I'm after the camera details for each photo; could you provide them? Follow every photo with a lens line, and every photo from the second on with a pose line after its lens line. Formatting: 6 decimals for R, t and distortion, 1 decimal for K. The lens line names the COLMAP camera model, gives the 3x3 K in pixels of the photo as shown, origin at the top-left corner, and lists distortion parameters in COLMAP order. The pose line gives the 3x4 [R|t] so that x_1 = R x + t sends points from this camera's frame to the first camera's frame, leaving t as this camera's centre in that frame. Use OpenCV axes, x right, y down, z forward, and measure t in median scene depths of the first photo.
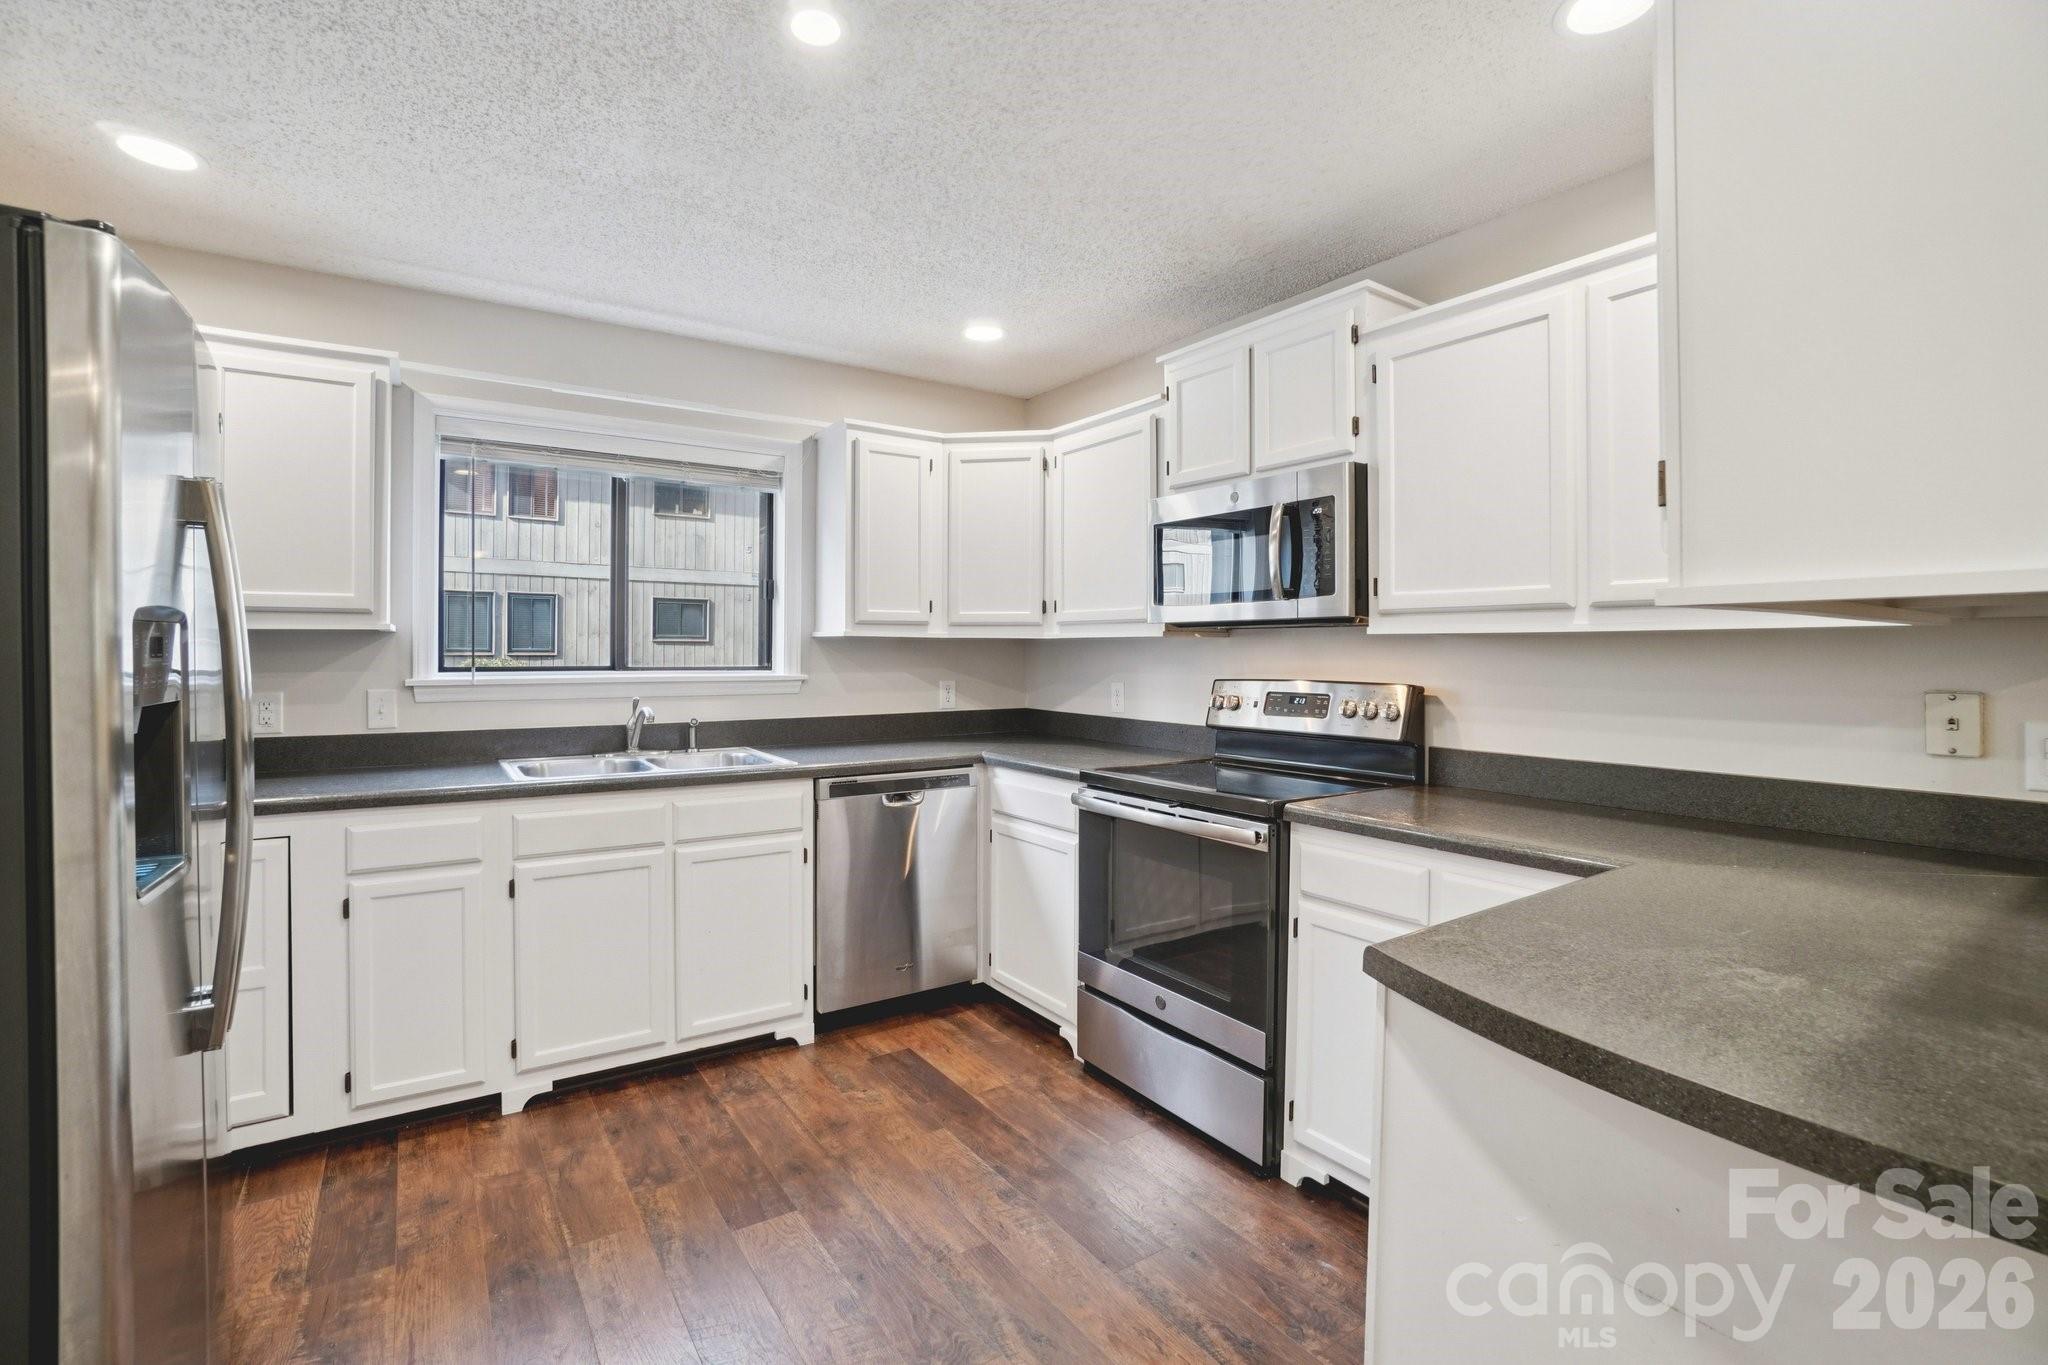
lens RADIAL K [[911.0, 0, 1018.0], [0, 911.0, 660.5], [0, 0, 1]] dist [-0.062037, 0.021633]
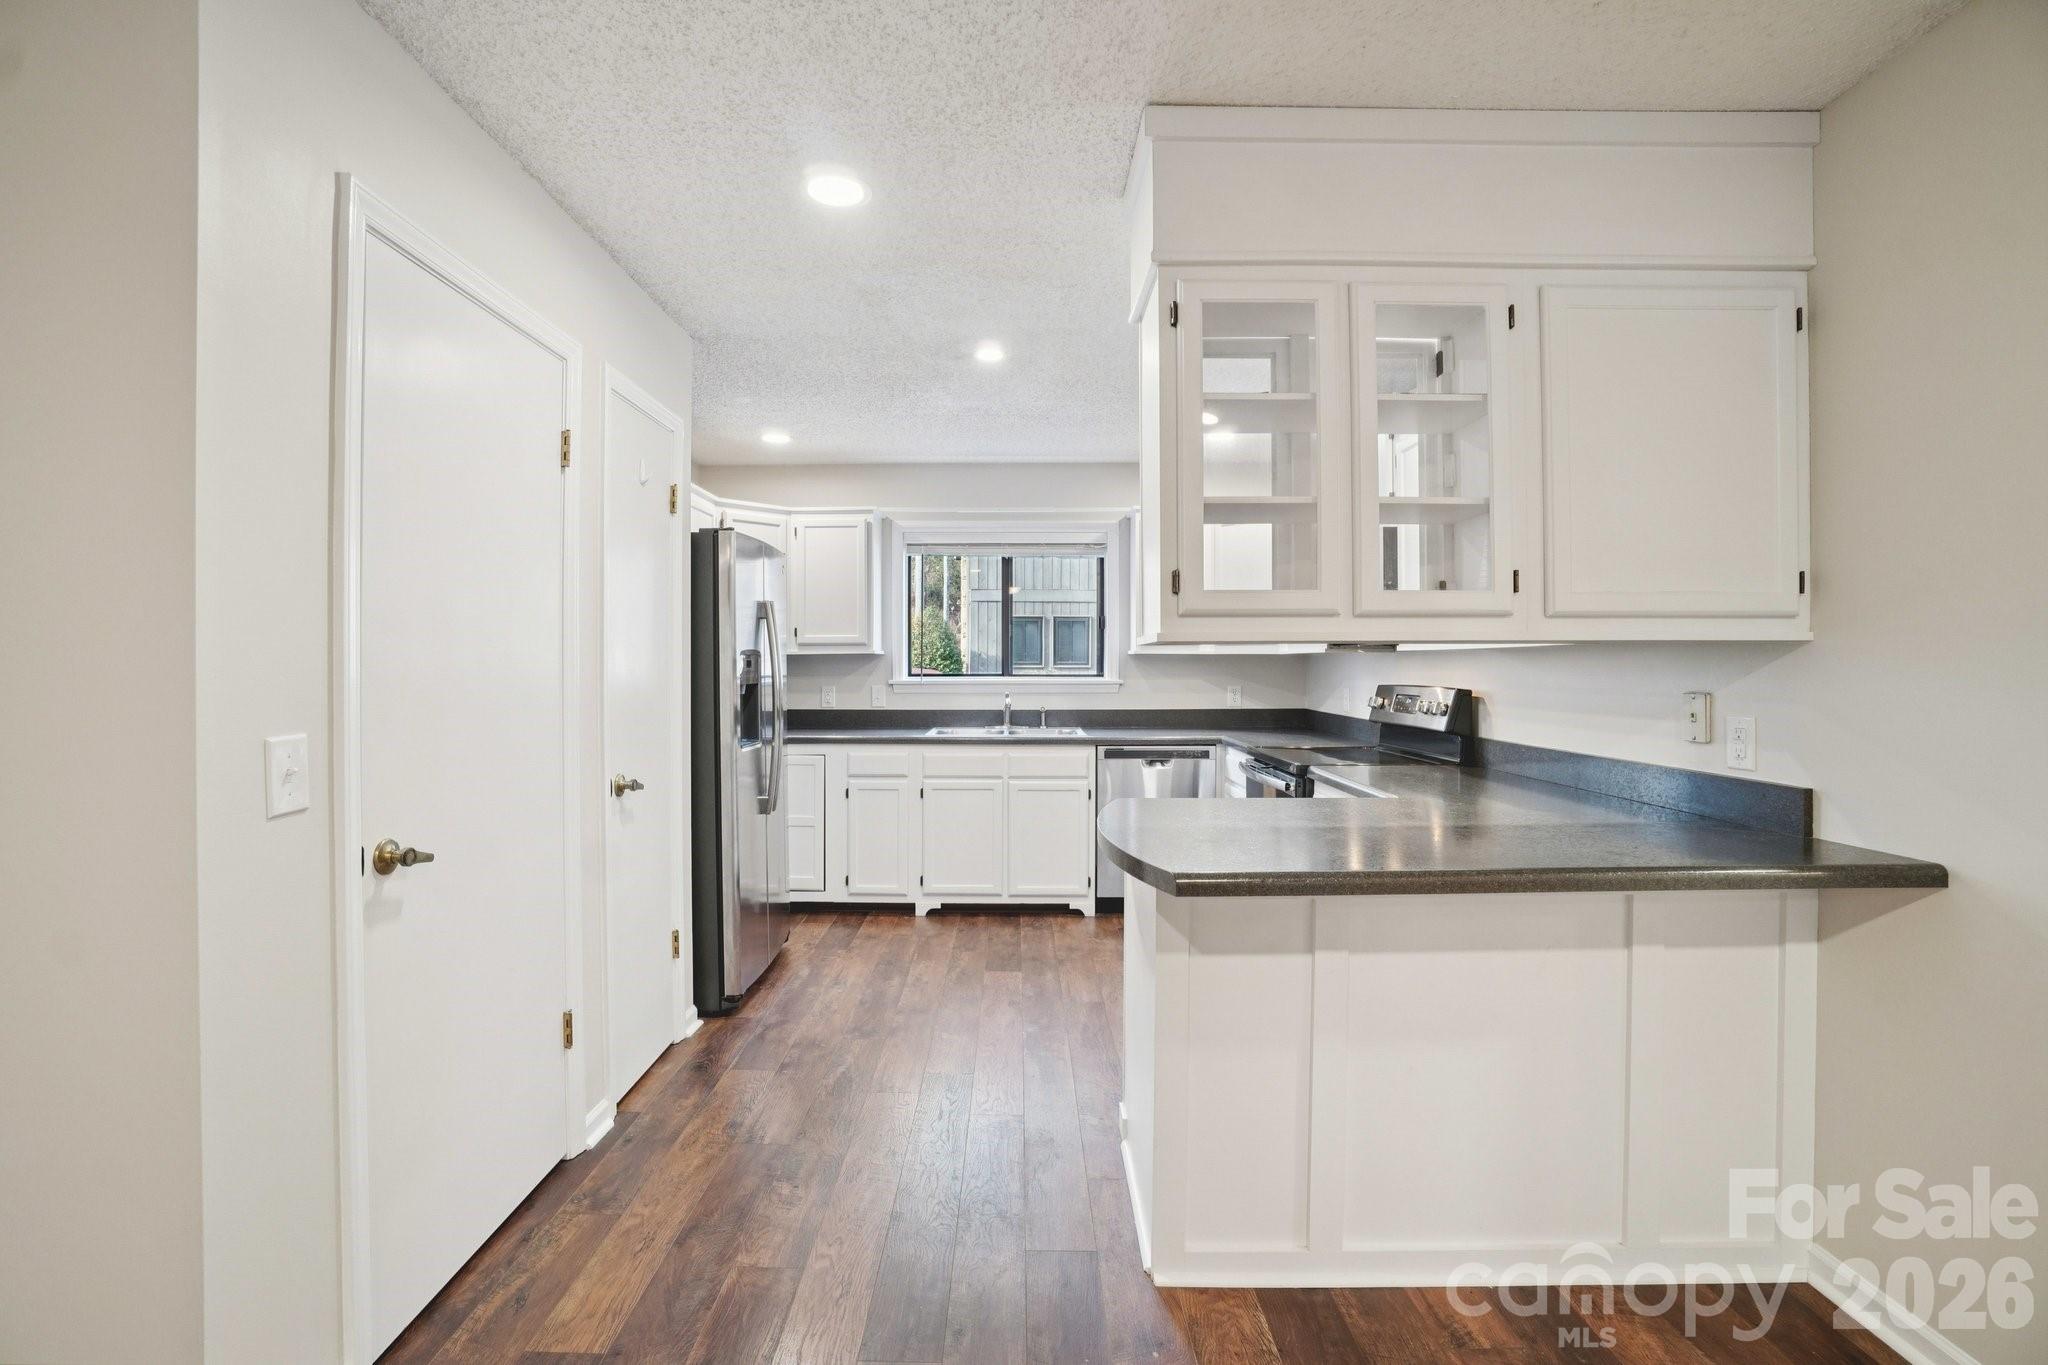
lens RADIAL K [[911.0, 0, 1018.0], [0, 911.0, 660.5], [0, 0, 1]] dist [-0.062037, 0.021633]
pose [[0.827350, -0.005662, -0.561659, 0.588416], [-0.001468, 0.999924, -0.012243, 0.002840], [0.561685, 0.010954, 0.827278, -0.403960]]
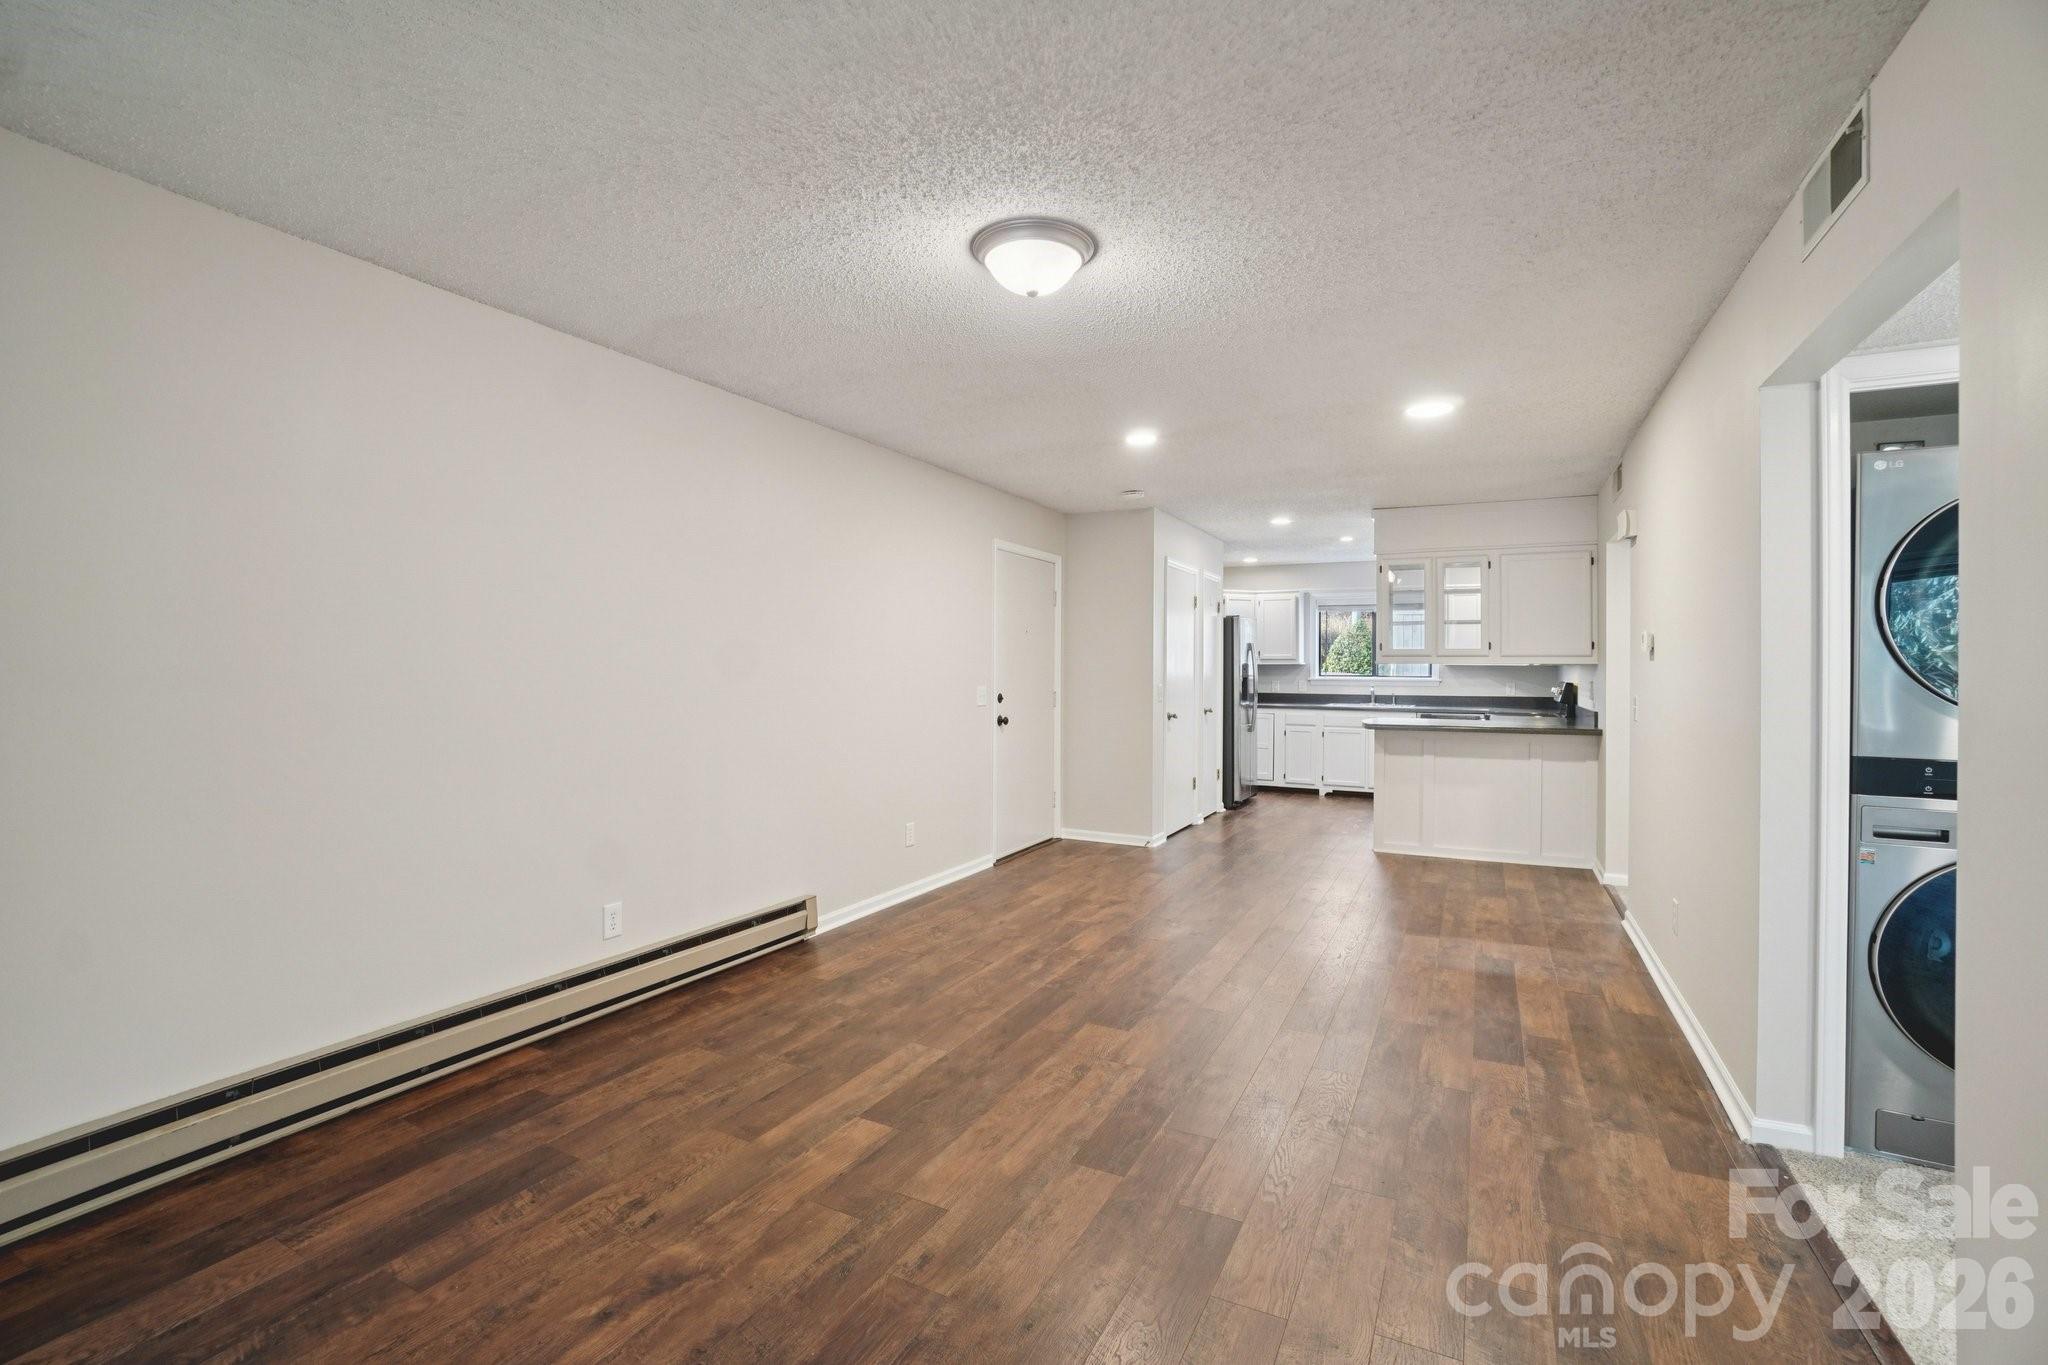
lens RADIAL K [[911.0, 0, 1018.0], [0, 911.0, 660.5], [0, 0, 1]] dist [-0.062037, 0.021633]
pose [[0.478944, -0.006989, -0.877817, 1.896772], [-0.011323, 0.999836, -0.014139, 0.015576], [0.877772, 0.016711, 0.478787, -1.710076]]
